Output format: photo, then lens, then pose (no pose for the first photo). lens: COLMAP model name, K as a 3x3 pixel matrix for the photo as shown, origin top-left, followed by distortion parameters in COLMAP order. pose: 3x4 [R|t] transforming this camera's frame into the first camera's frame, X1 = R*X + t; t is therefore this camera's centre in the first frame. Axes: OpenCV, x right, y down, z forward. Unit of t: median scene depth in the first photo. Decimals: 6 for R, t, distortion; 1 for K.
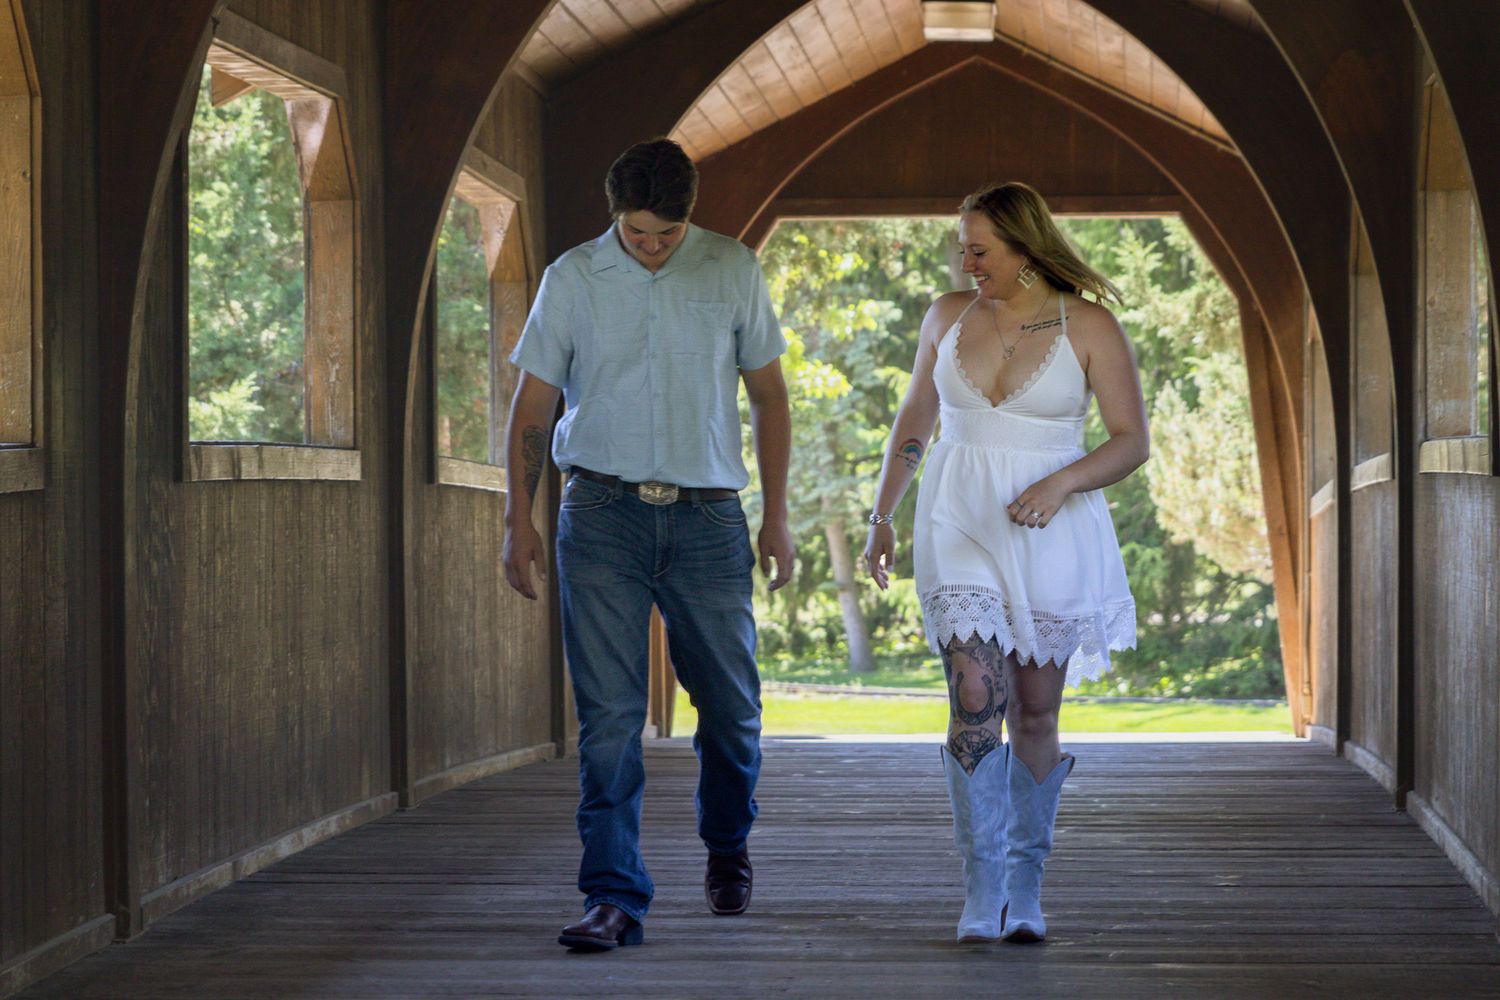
lens RADIAL K [[6011.1, 0, 750.2], [0, 6011.1, 420.3], [0, 0, 1]] dist [0.057795, 2.445908]
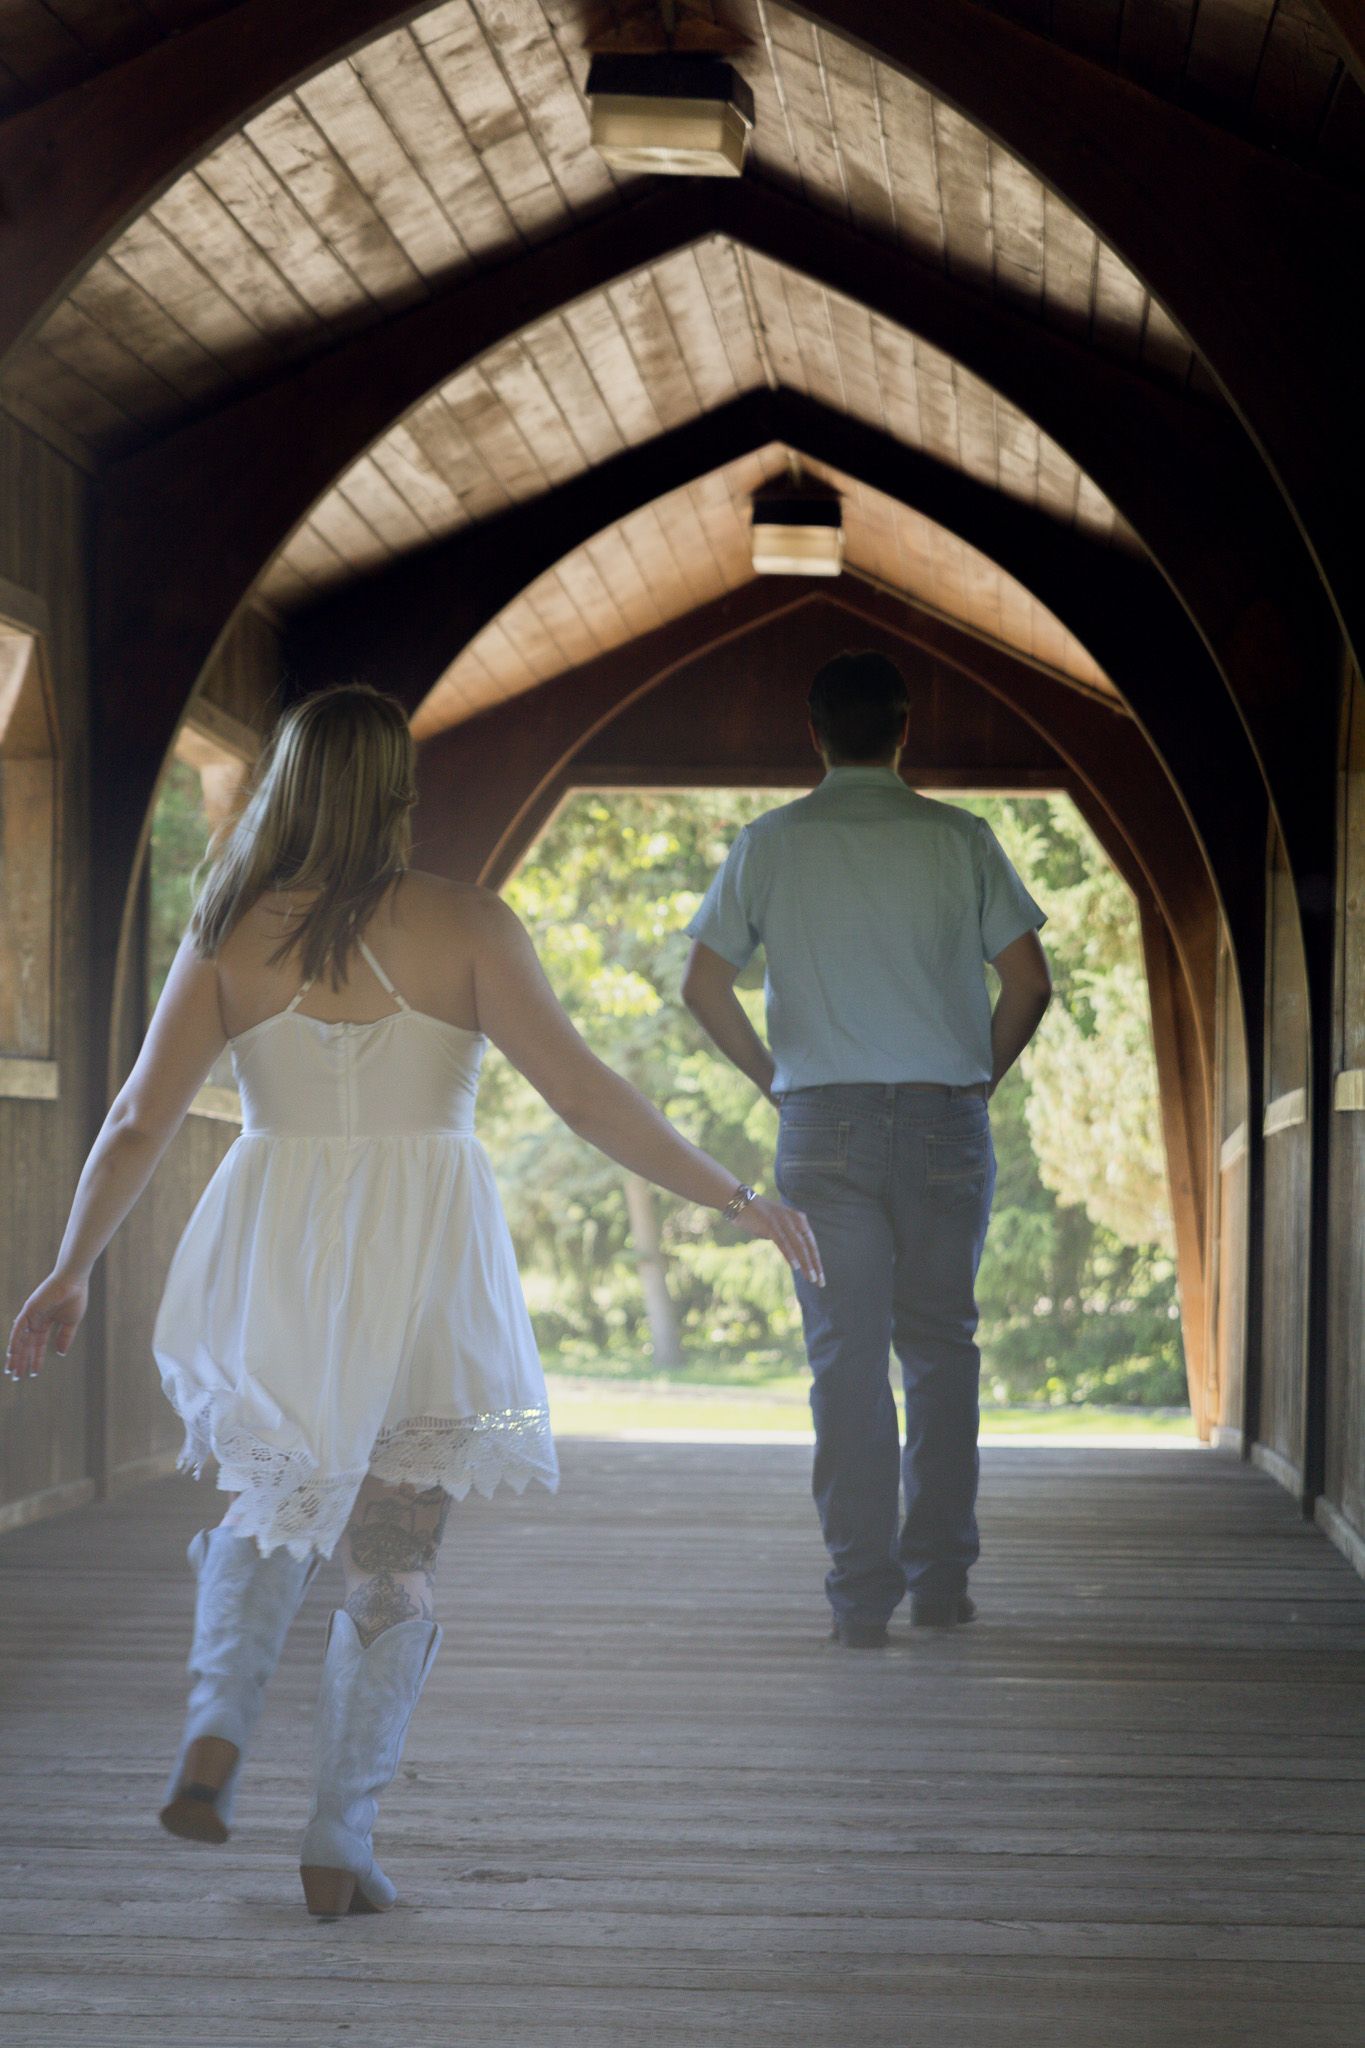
lens RADIAL K [[8207.2, 0, 682.5], [0, 8207.2, 1024.0], [0, 0, 1]] dist [0.057795, 2.445908]
pose [[0.999689, 0.017192, 0.018043, 0.000483], [-0.017115, 0.999844, -0.004444, 0.002581], [-0.018117, 0.004134, 0.999827, -0.101421]]
